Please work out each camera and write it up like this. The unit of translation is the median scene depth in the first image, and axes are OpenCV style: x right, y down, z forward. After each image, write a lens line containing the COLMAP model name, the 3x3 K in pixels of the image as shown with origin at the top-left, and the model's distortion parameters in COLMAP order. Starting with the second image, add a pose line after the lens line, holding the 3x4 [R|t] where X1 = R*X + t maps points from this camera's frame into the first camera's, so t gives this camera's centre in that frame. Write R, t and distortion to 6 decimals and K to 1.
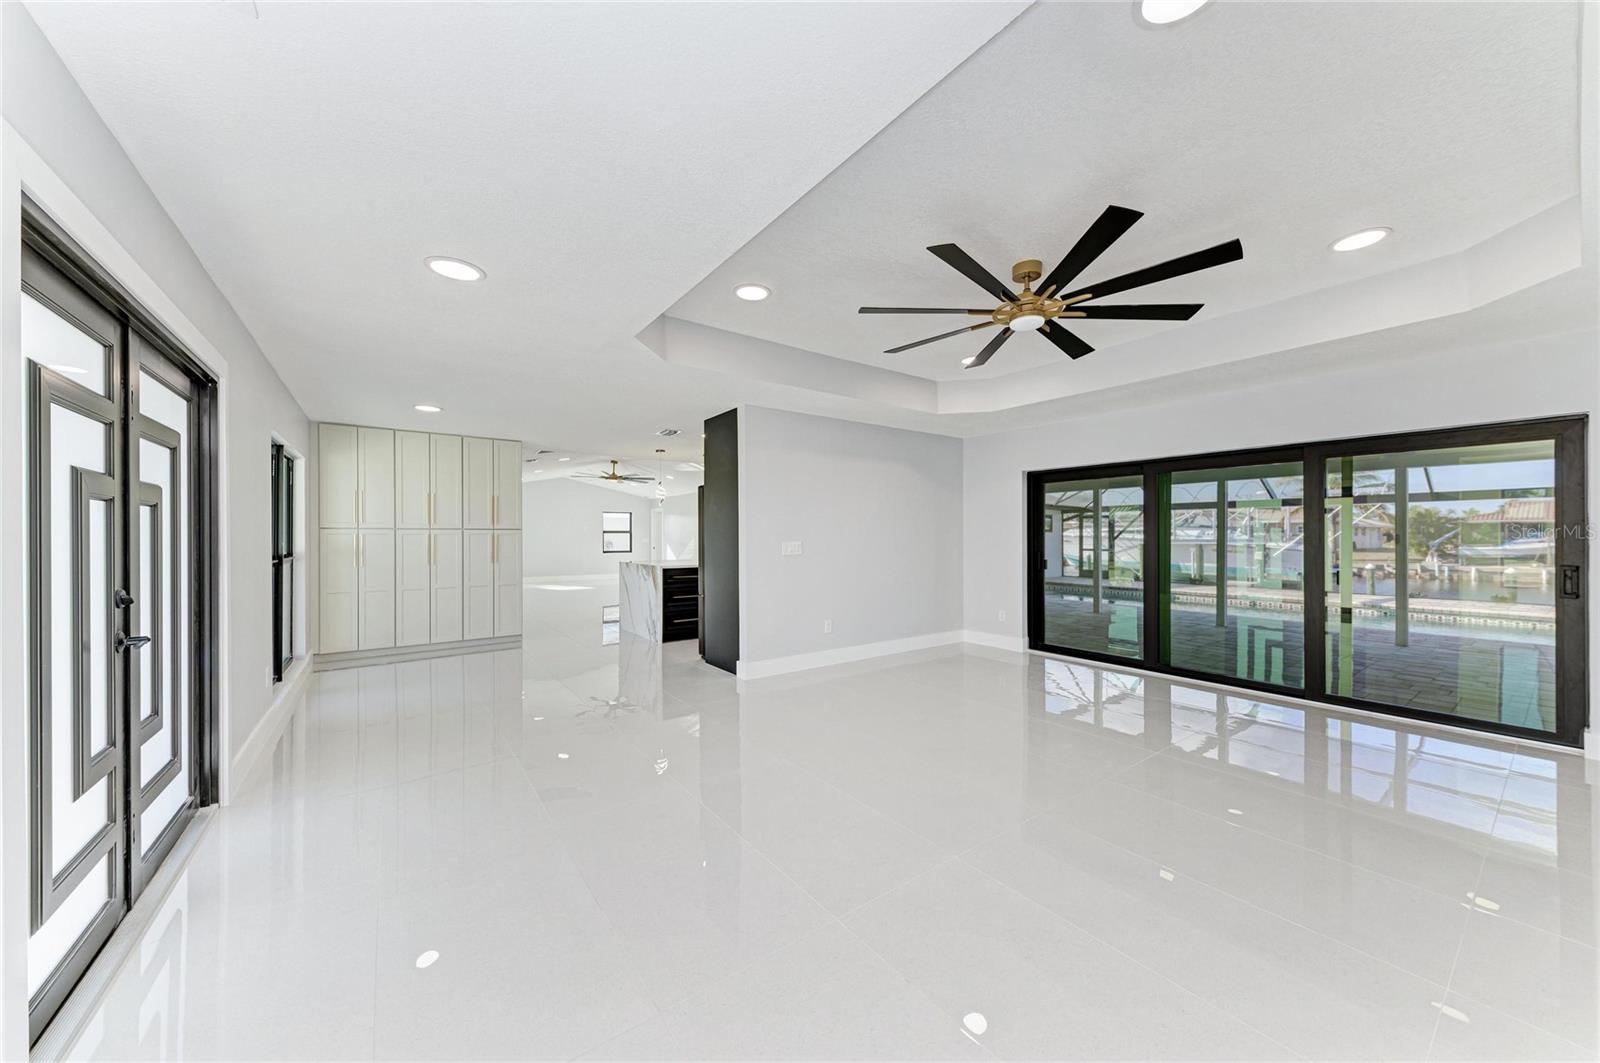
lens RADIAL K [[564.0, 0, 816.3], [0, 564.0, 540.6], [0, 0, 1]] dist [0.003143, -0.000104]
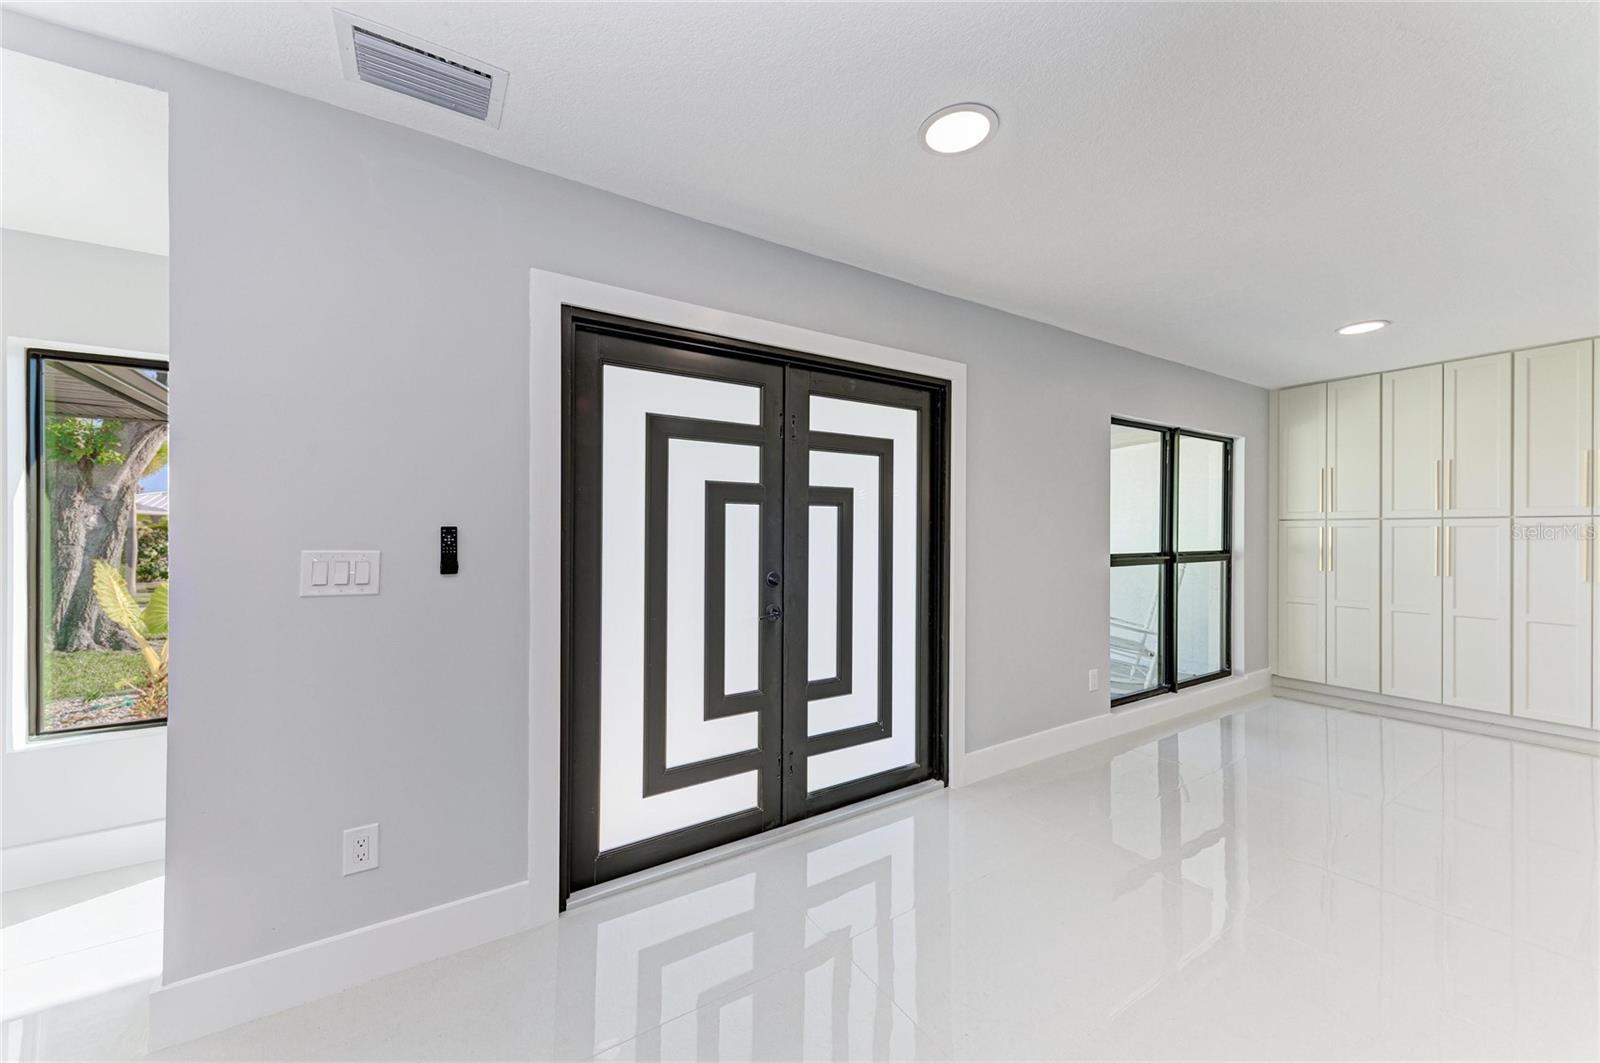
lens RADIAL K [[627.8, 0, 807.3], [0, 627.8, 523.6], [0, 0, 1]] dist [0.002809, 0.000348]
pose [[-0.069140, -0.007218, -0.997581, 0.063116], [-0.010200, 0.999927, -0.006528, -0.004678], [0.997555, 0.009724, -0.069208, 0.383292]]
